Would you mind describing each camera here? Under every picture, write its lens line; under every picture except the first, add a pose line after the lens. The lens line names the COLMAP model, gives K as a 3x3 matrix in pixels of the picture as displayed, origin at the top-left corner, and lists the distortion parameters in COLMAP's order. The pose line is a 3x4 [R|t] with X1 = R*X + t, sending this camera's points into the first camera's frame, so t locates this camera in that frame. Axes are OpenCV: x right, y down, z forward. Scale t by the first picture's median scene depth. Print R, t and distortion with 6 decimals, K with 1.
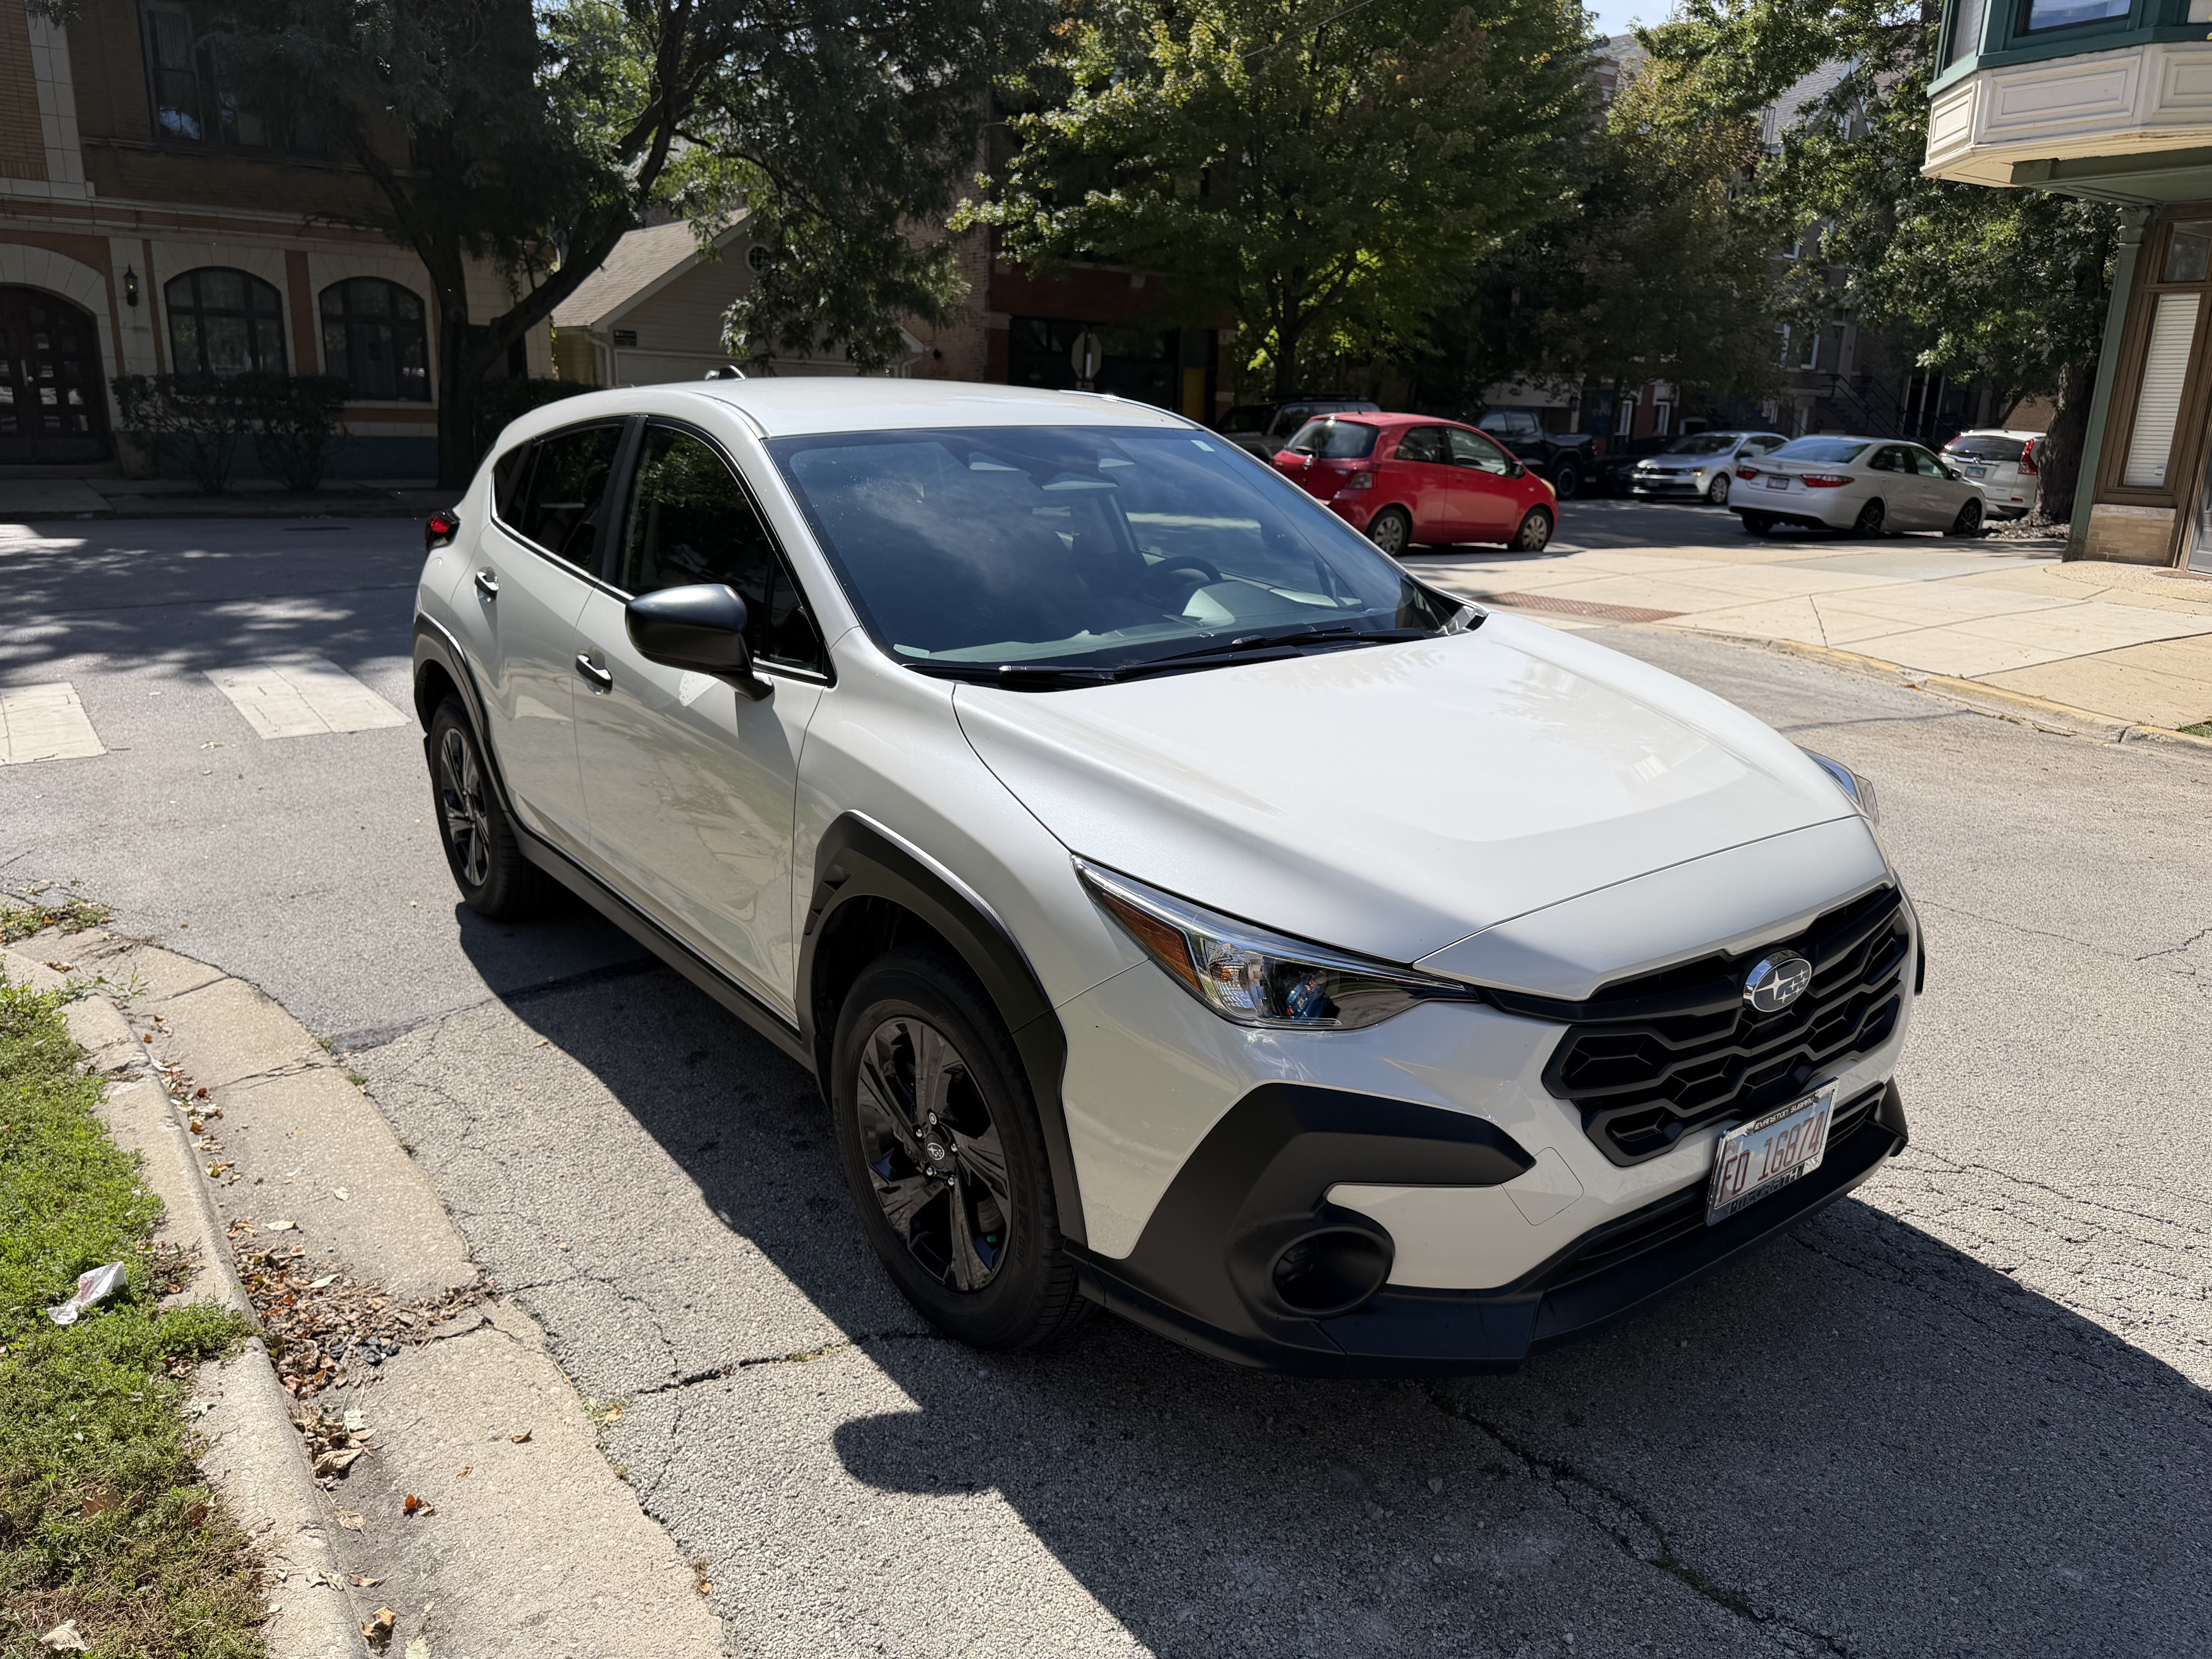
lens RADIAL K [[1507.8, 0, 1084.0], [0, 1507.8, 826.0], [0, 0, 1]] dist [0.028803, -0.026430]
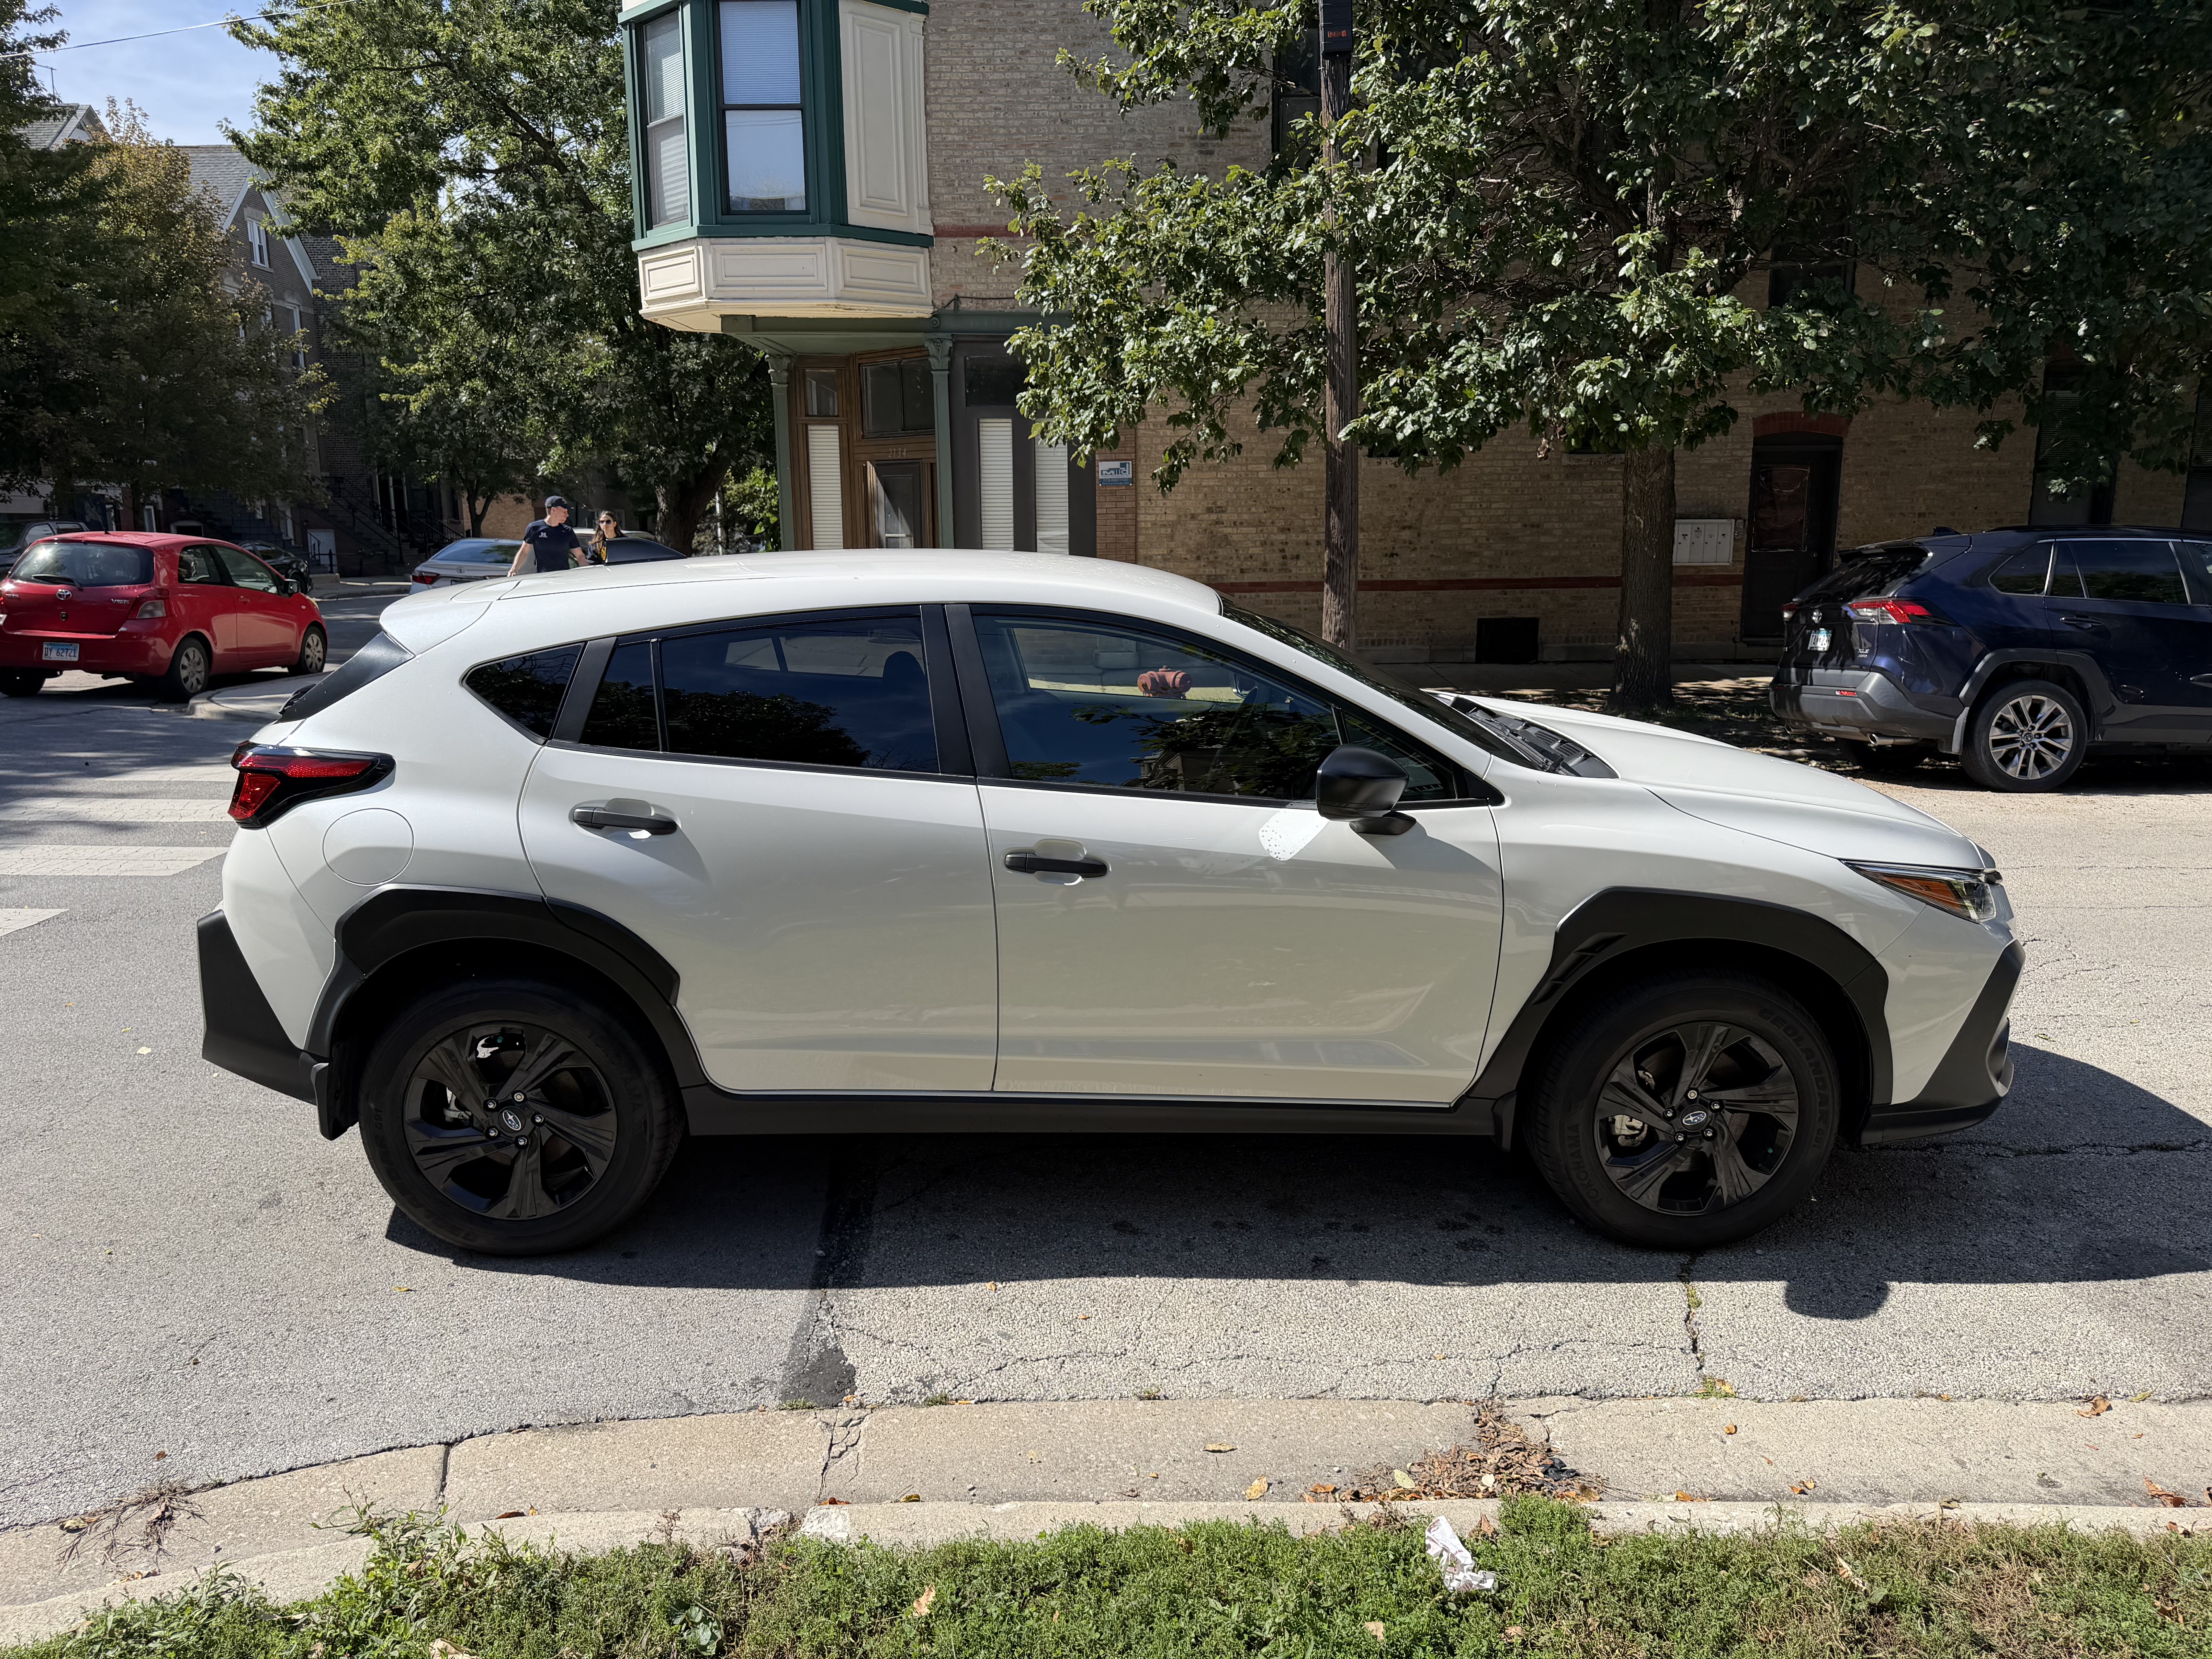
lens RADIAL K [[1507.8, 0, 1084.0], [0, 1507.8, 826.0], [0, 0, 1]] dist [0.028803, -0.026430]
pose [[0.610412, -0.182126, 0.770861, -0.886947], [0.229298, 0.972166, 0.048116, -0.140993], [-0.758168, 0.147386, 0.635183, 0.318567]]
